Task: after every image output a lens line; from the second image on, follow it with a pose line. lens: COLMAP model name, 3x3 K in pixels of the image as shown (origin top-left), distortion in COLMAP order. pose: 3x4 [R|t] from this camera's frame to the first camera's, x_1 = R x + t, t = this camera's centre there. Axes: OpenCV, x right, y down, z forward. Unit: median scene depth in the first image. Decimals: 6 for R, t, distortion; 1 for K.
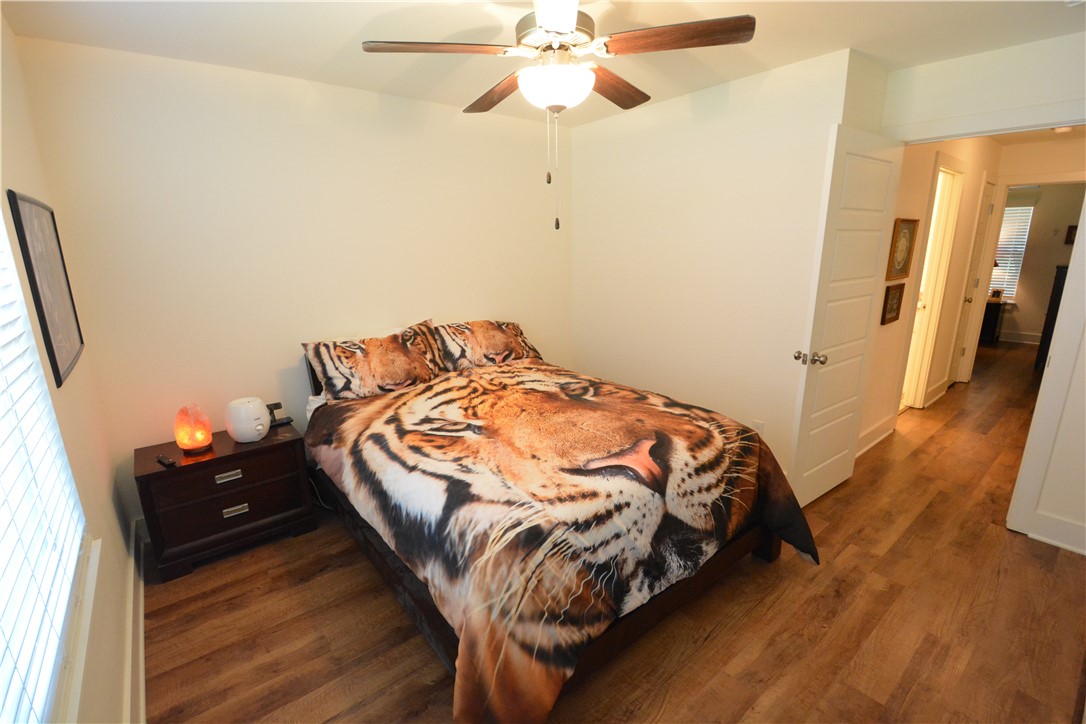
lens RADIAL K [[475.7, 0, 540.4], [0, 475.7, 366.7], [0, 0, 1]] dist [0.023639, -0.035552]
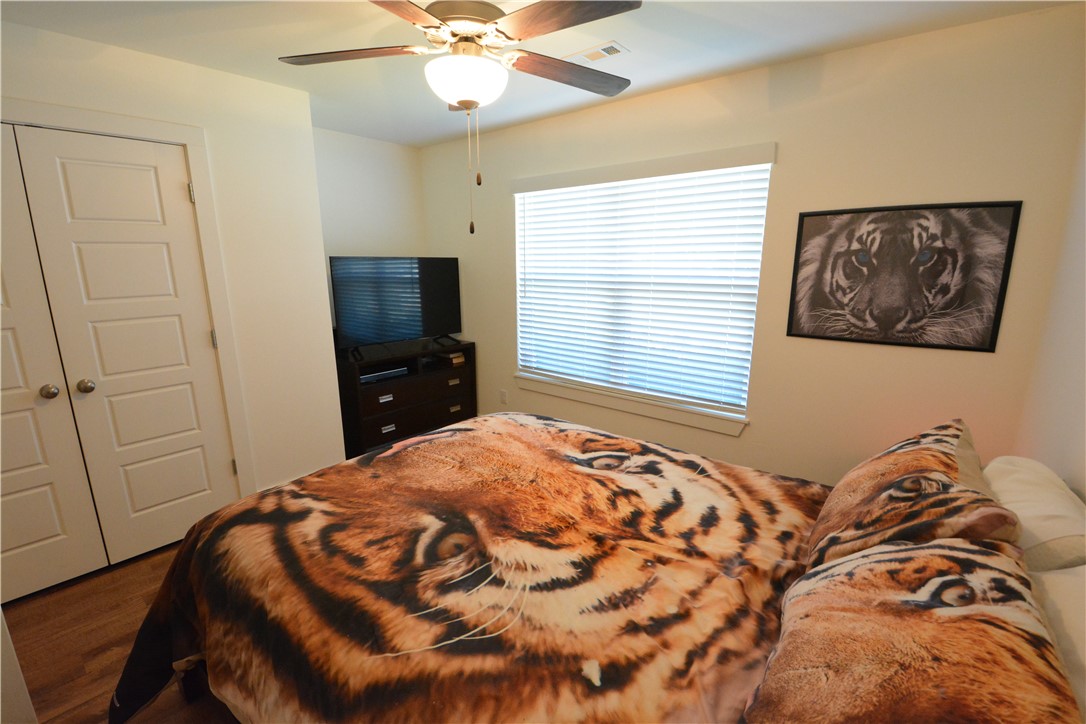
lens RADIAL K [[475.7, 0, 540.4], [0, 475.7, 366.7], [0, 0, 1]] dist [0.023639, -0.035552]
pose [[-0.978470, 0.061450, -0.197027, 0.080383], [-0.033344, 0.895038, 0.444742, -0.364492], [0.203676, 0.441736, -0.873719, 1.502038]]
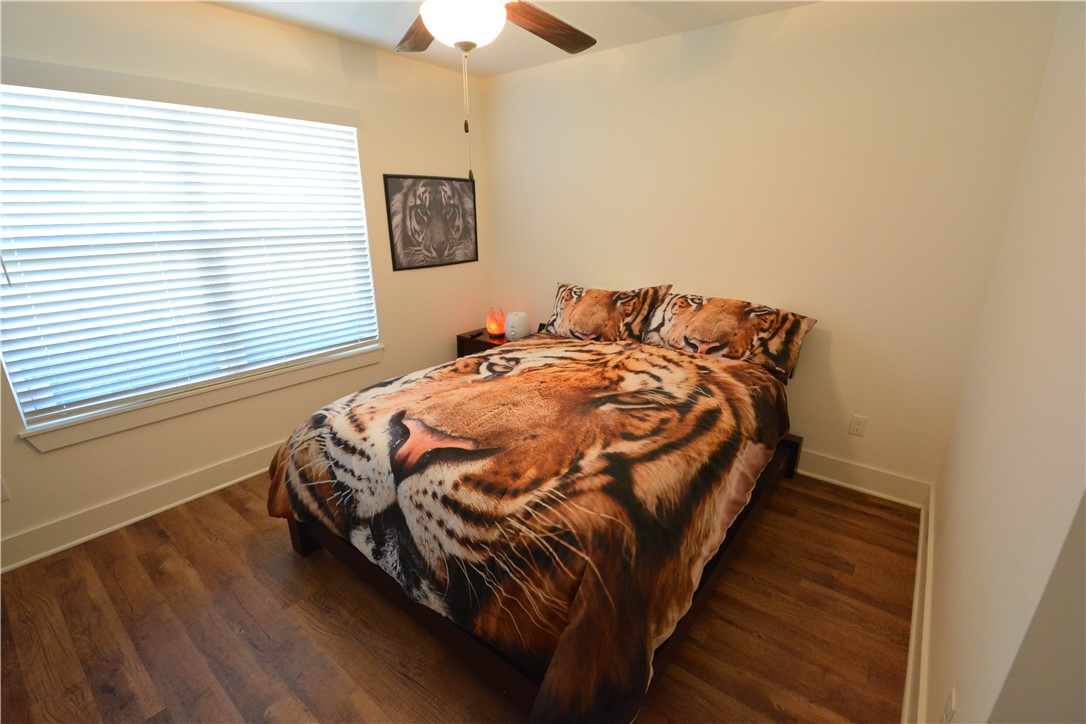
lens RADIAL K [[475.7, 0, 540.4], [0, 475.7, 366.7], [0, 0, 1]] dist [0.023639, -0.035552]
pose [[0.225388, 0.314028, -0.922273, 0.795204], [-0.238465, 0.935618, 0.260295, -0.173947], [0.944635, 0.161263, 0.285762, 0.704672]]
